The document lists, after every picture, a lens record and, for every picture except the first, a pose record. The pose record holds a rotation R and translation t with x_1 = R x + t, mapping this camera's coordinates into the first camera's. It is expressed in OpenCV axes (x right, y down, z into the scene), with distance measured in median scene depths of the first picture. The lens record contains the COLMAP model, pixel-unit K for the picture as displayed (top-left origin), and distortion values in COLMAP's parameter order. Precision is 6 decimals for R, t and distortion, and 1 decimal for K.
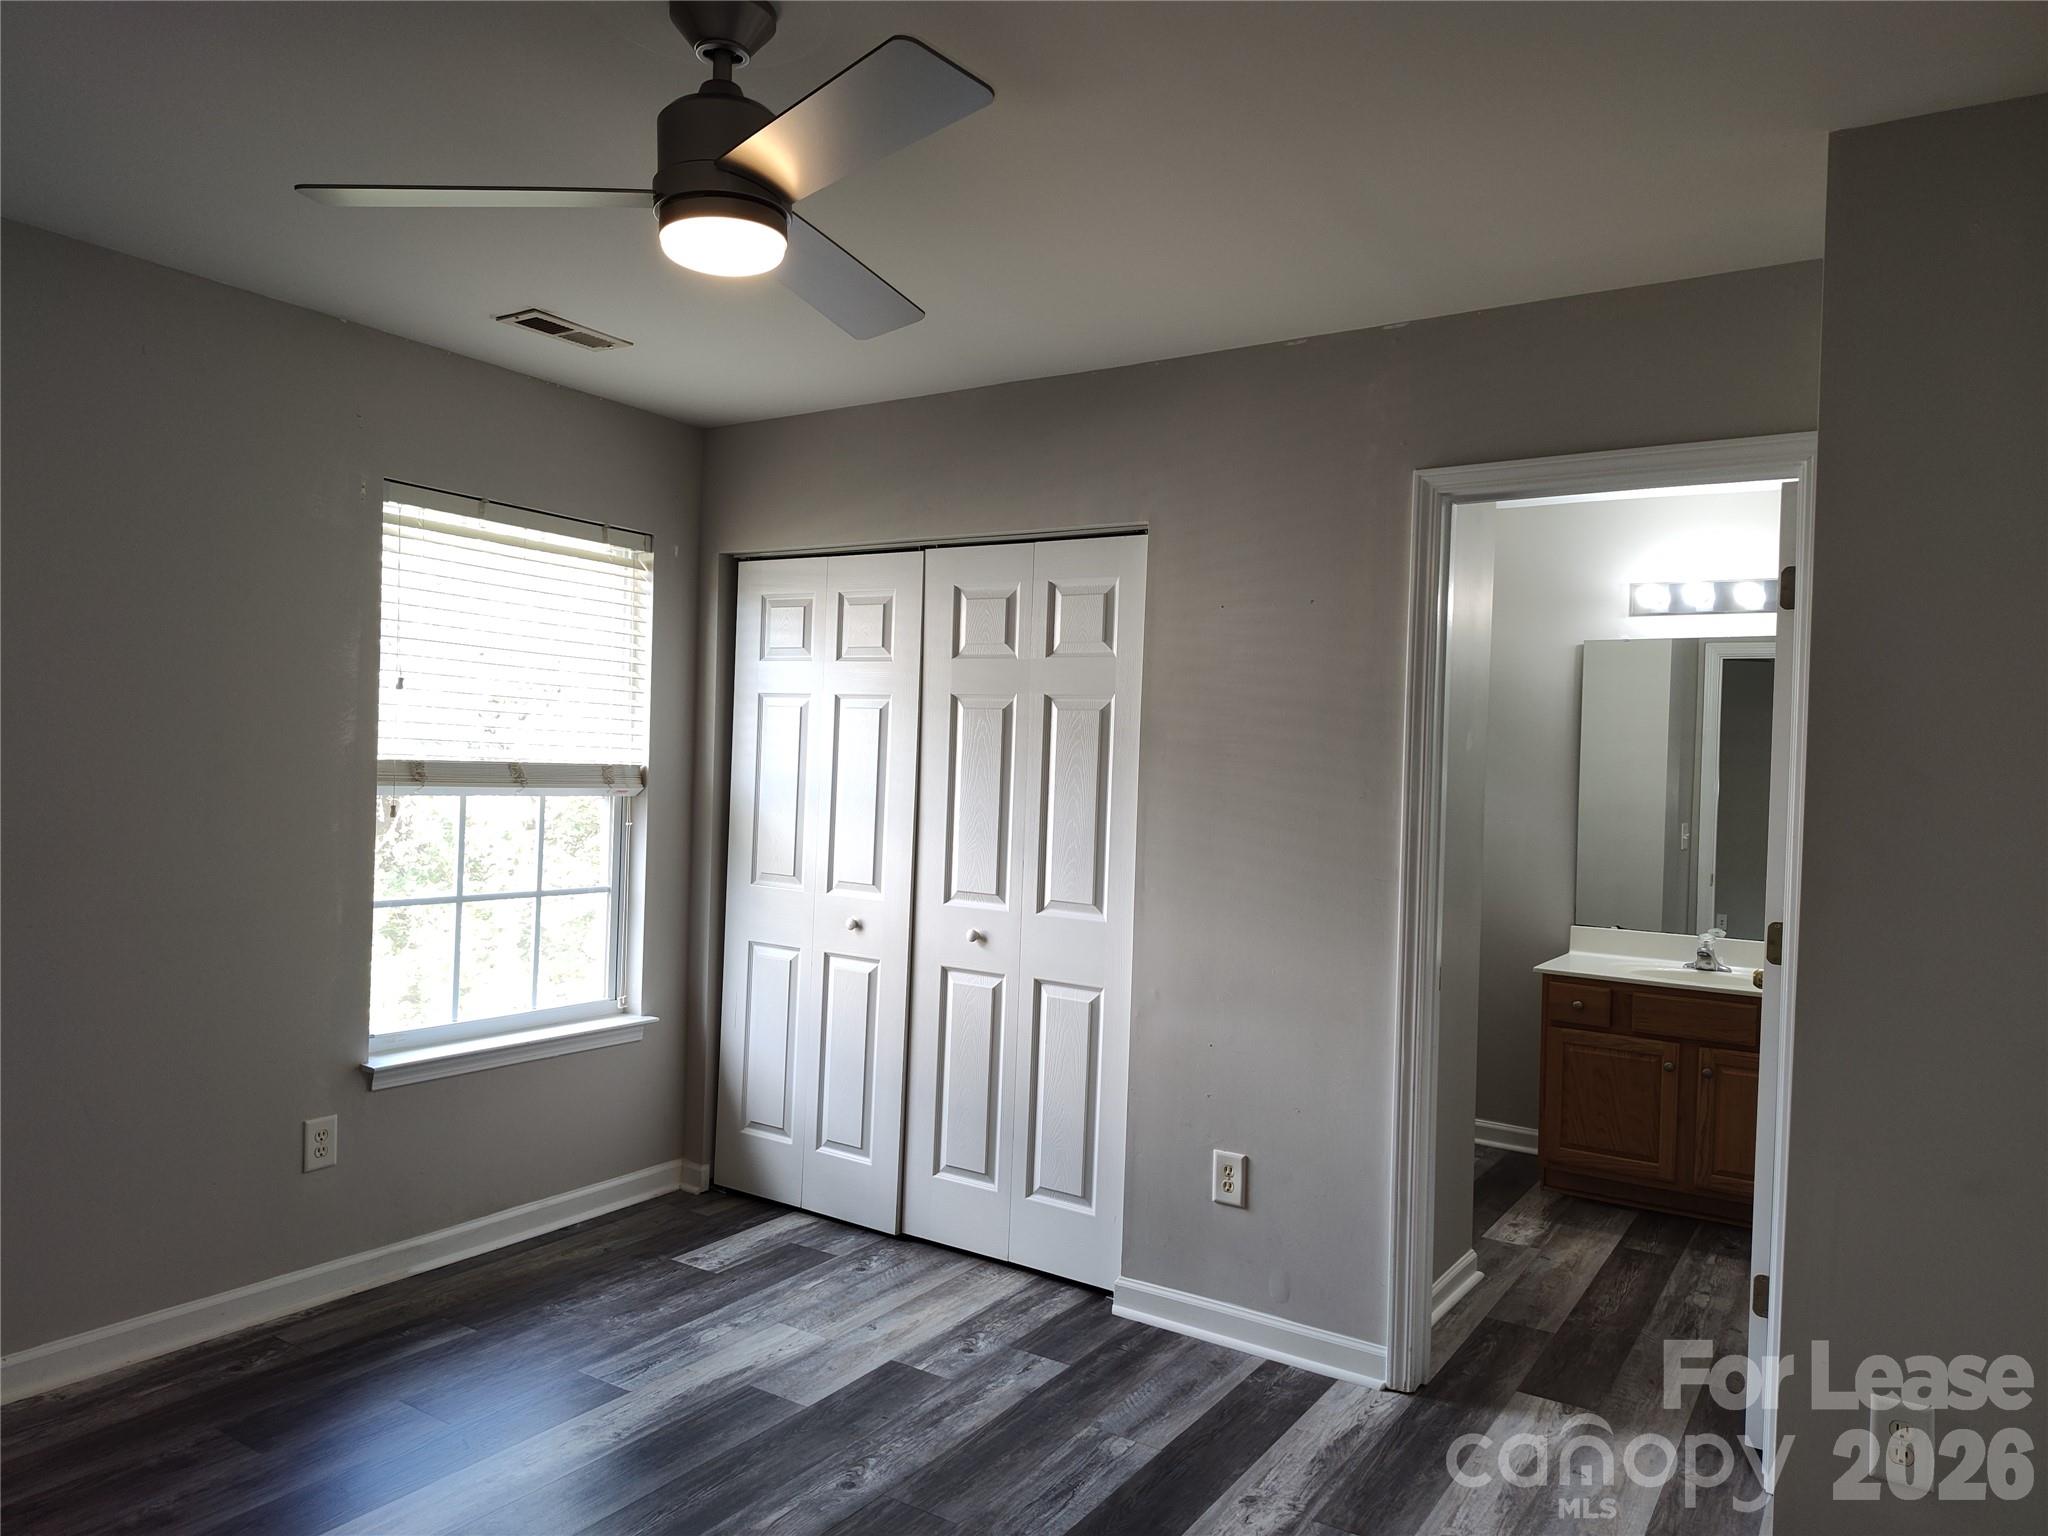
lens RADIAL K [[1392.5, 0, 1010.5], [0, 1392.5, 774.7], [0, 0, 1]] dist [0.057637, -0.060300]
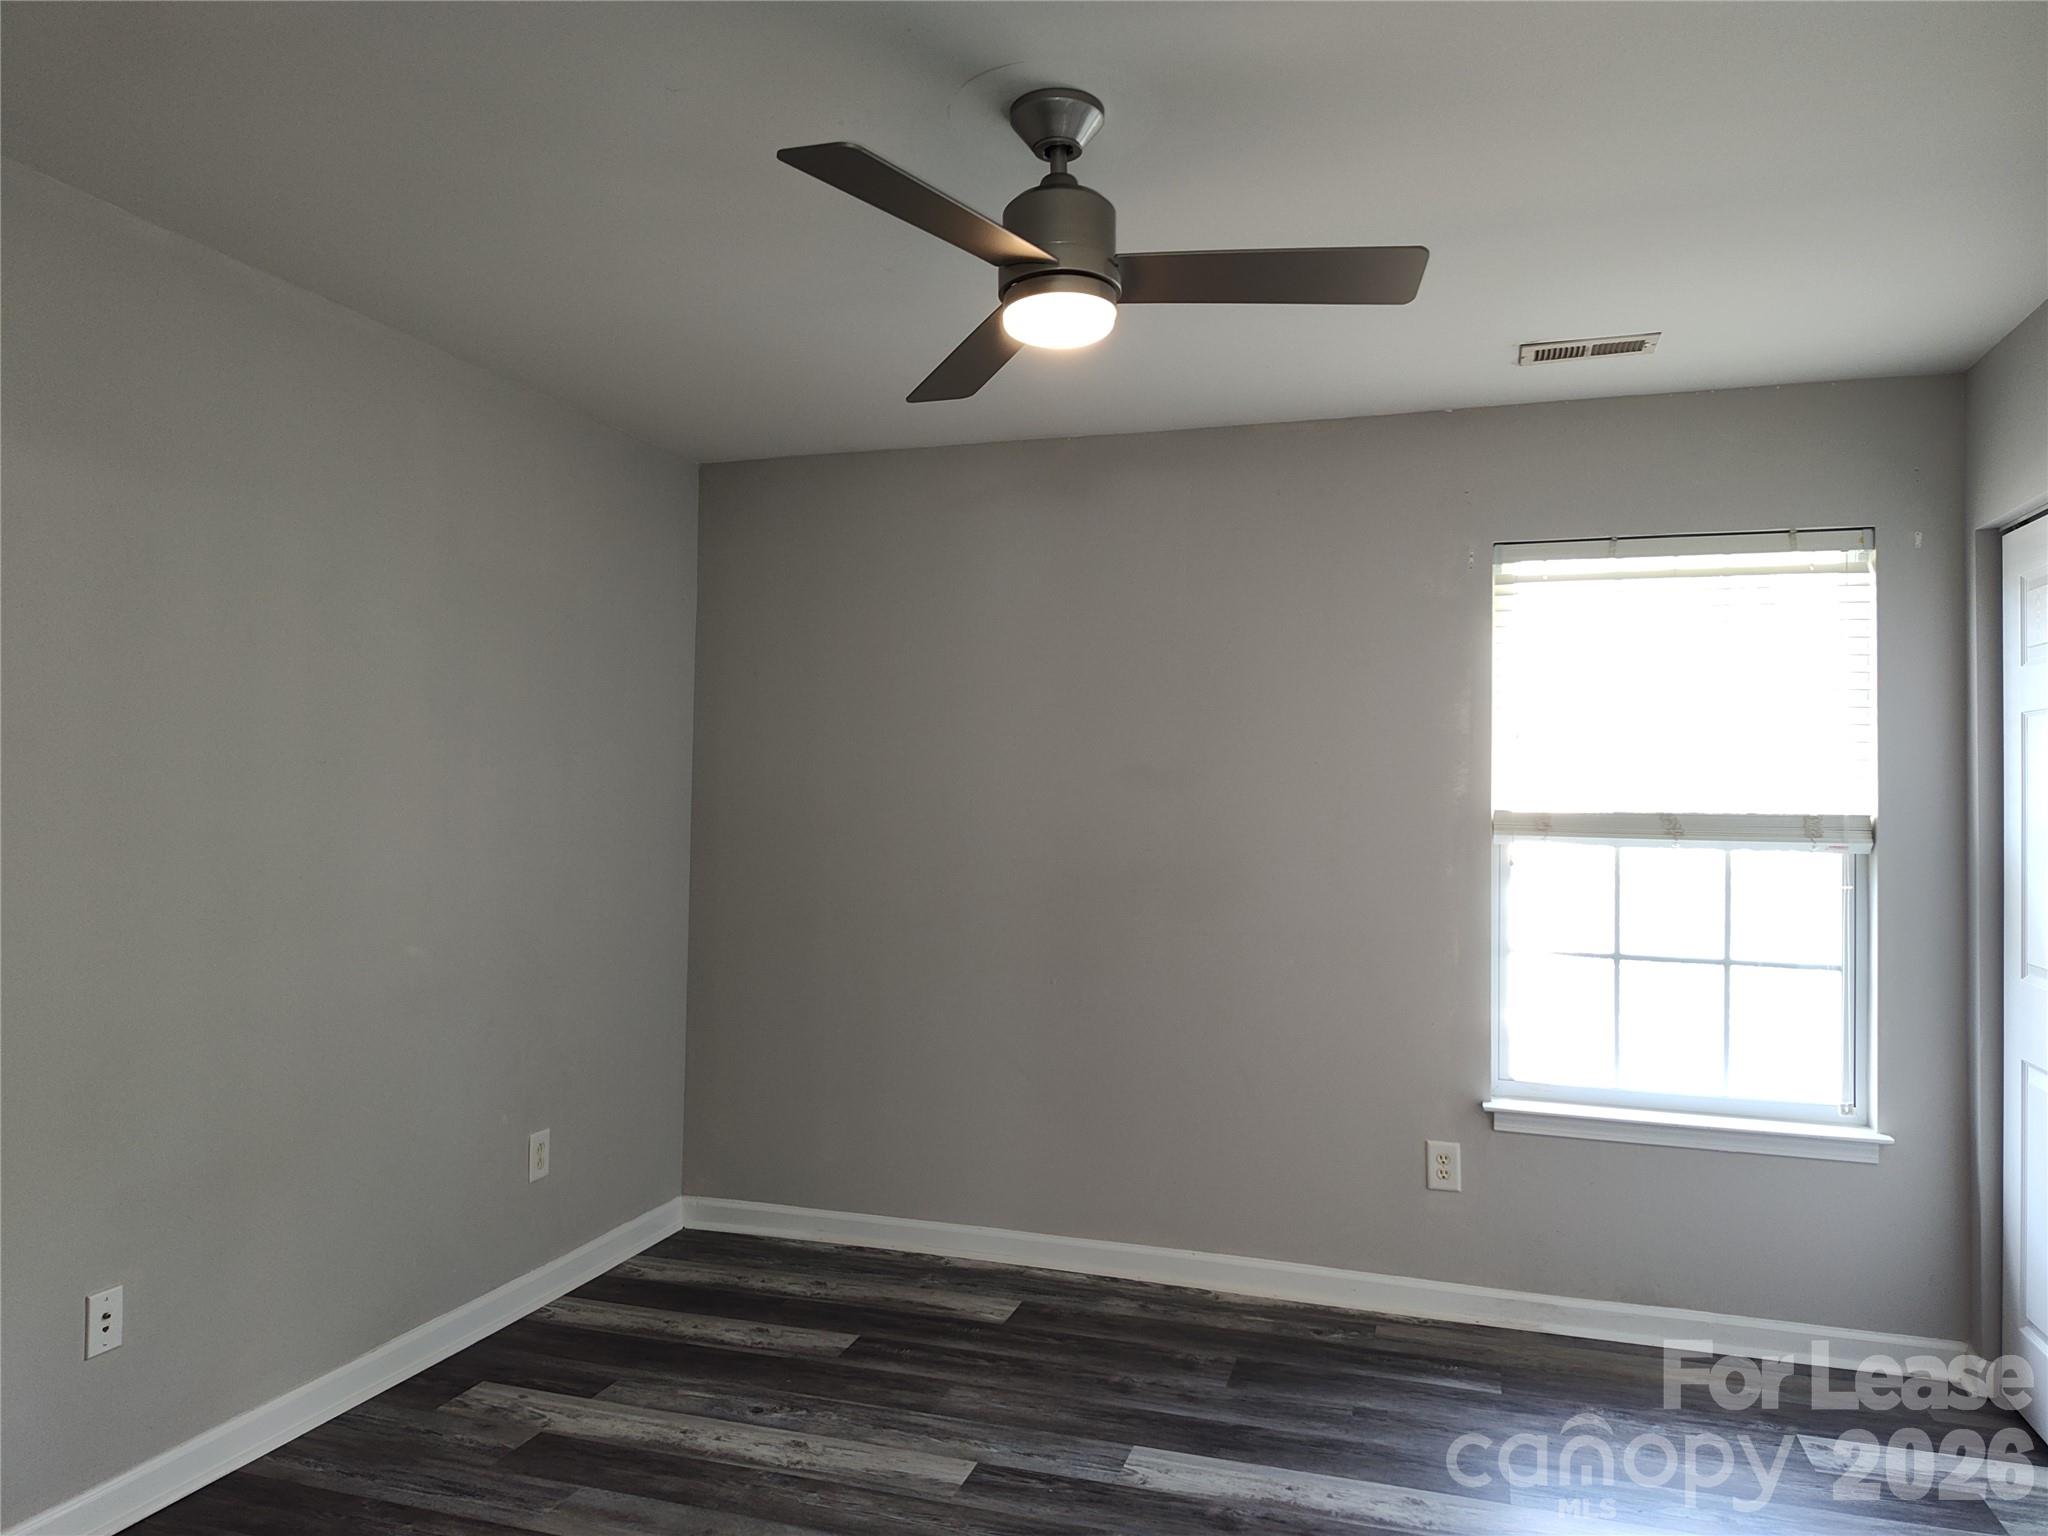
lens RADIAL K [[1392.5, 0, 1021.9], [0, 1392.5, 756.7], [0, 0, 1]] dist [0.057637, -0.060300]
pose [[0.267066, -0.055053, -0.962104, 0.446203], [-0.009506, 0.998168, -0.059755, 0.014881], [0.963631, 0.025104, 0.266053, 0.371233]]
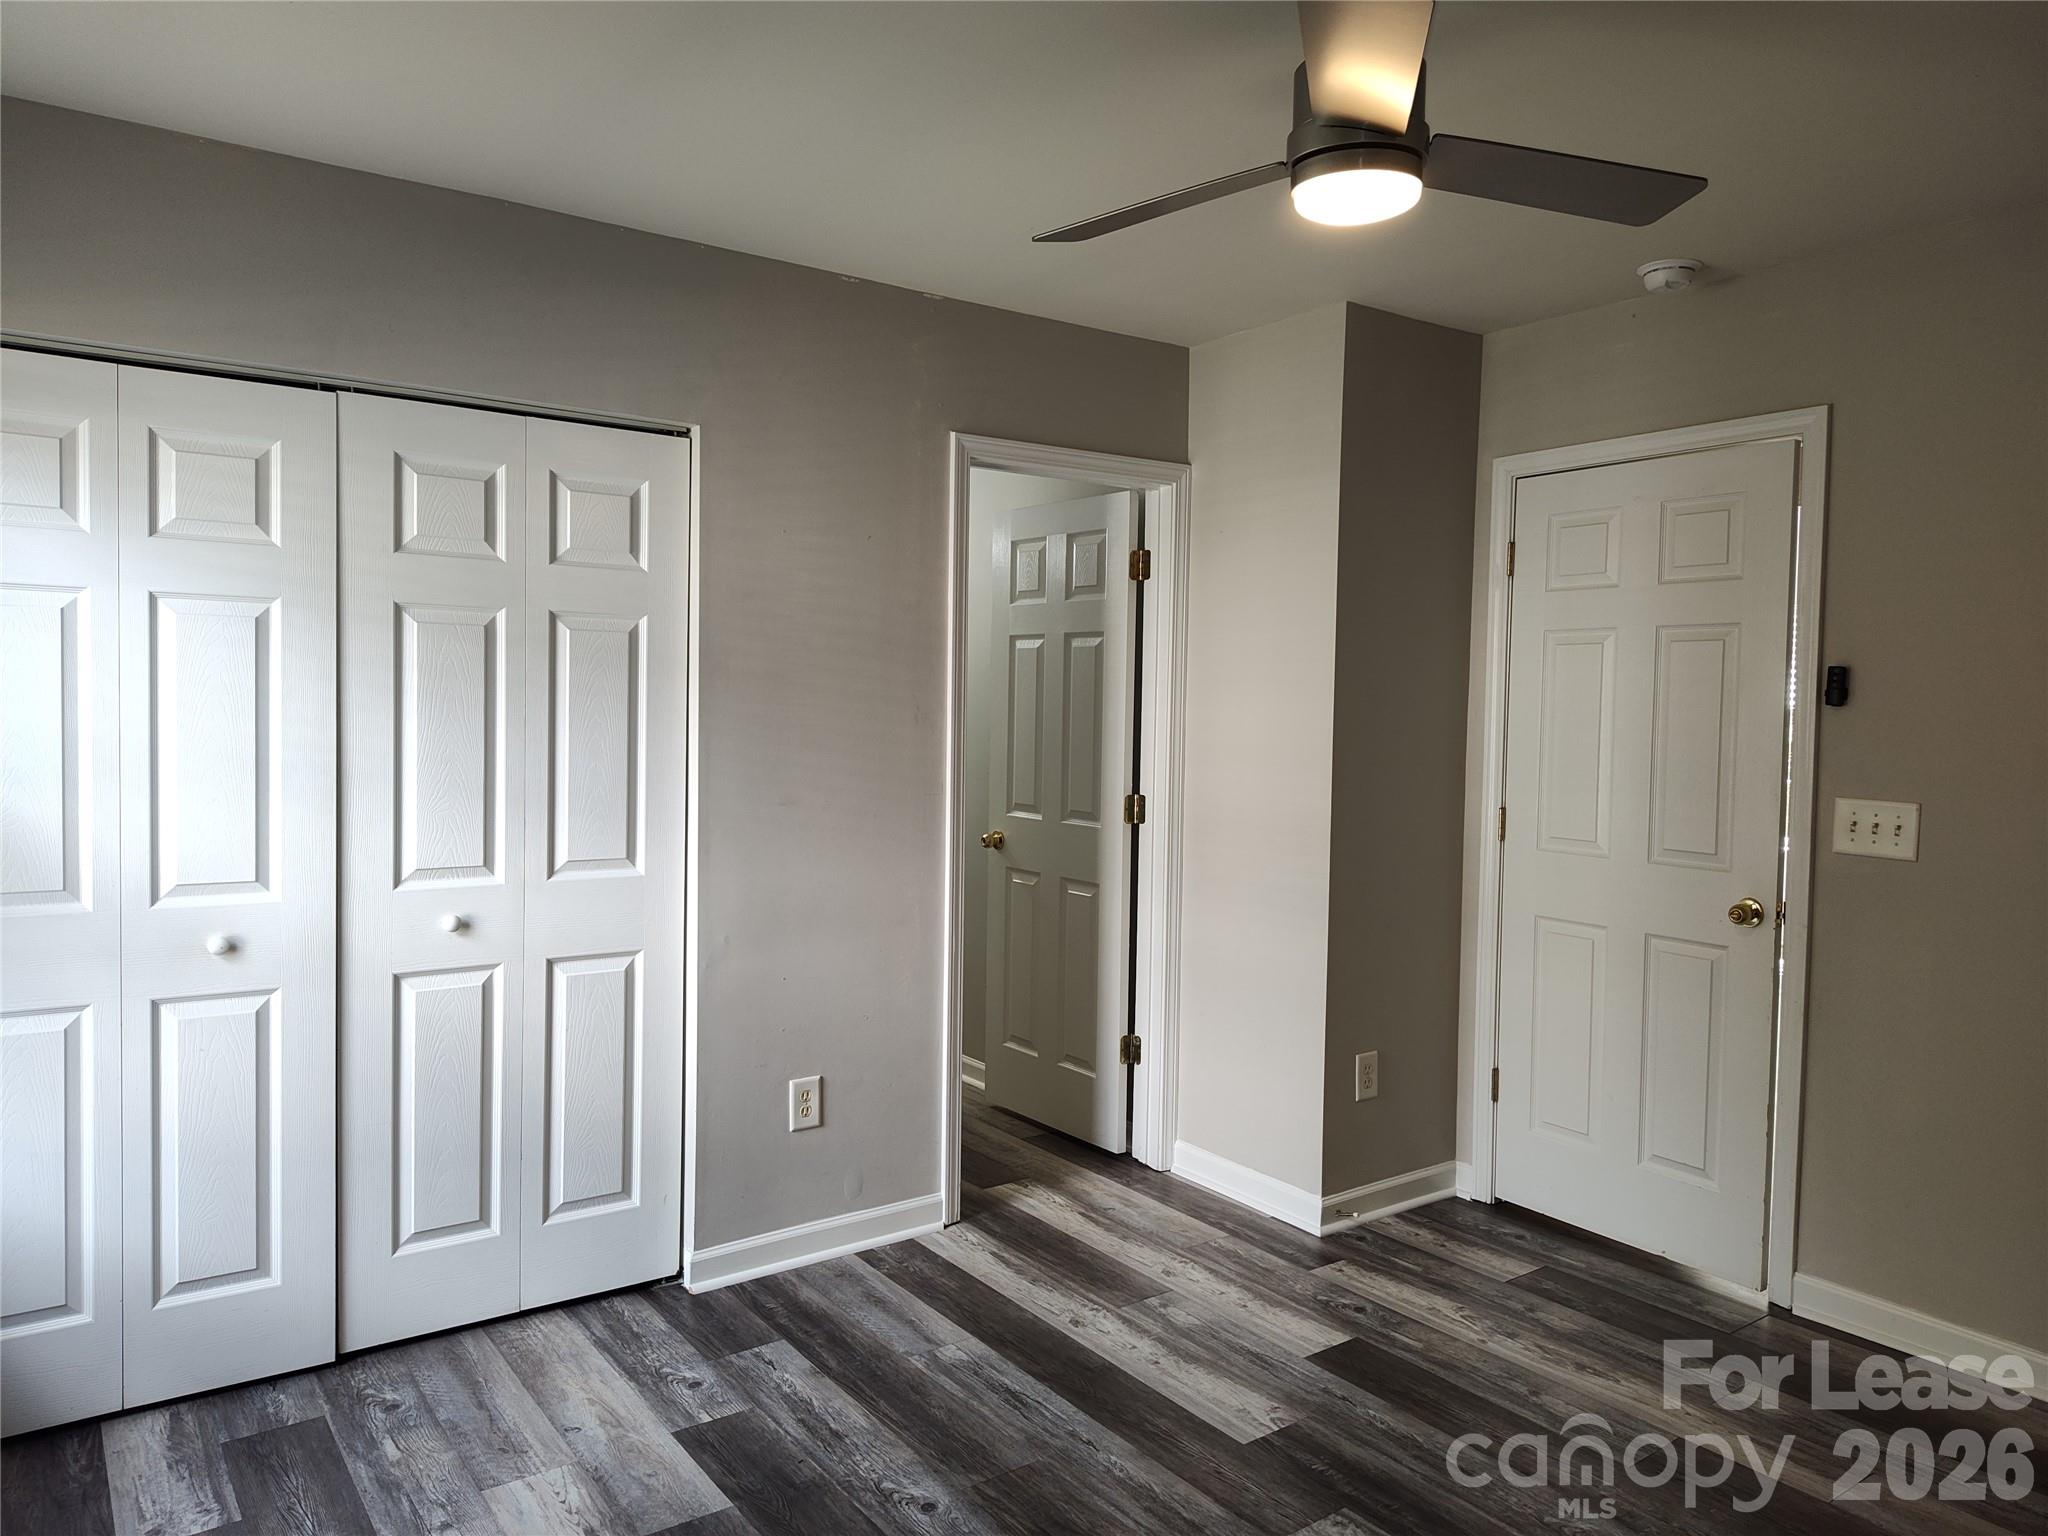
lens RADIAL K [[1392.5, 0, 1024.1], [0, 1392.5, 767.9], [0, 0, 1]] dist [0.057637, -0.060300]
pose [[0.354866, -0.074535, 0.931941, -0.690623], [0.006235, 0.996984, 0.077363, -0.029497], [-0.934896, -0.021643, 0.354260, 0.484649]]
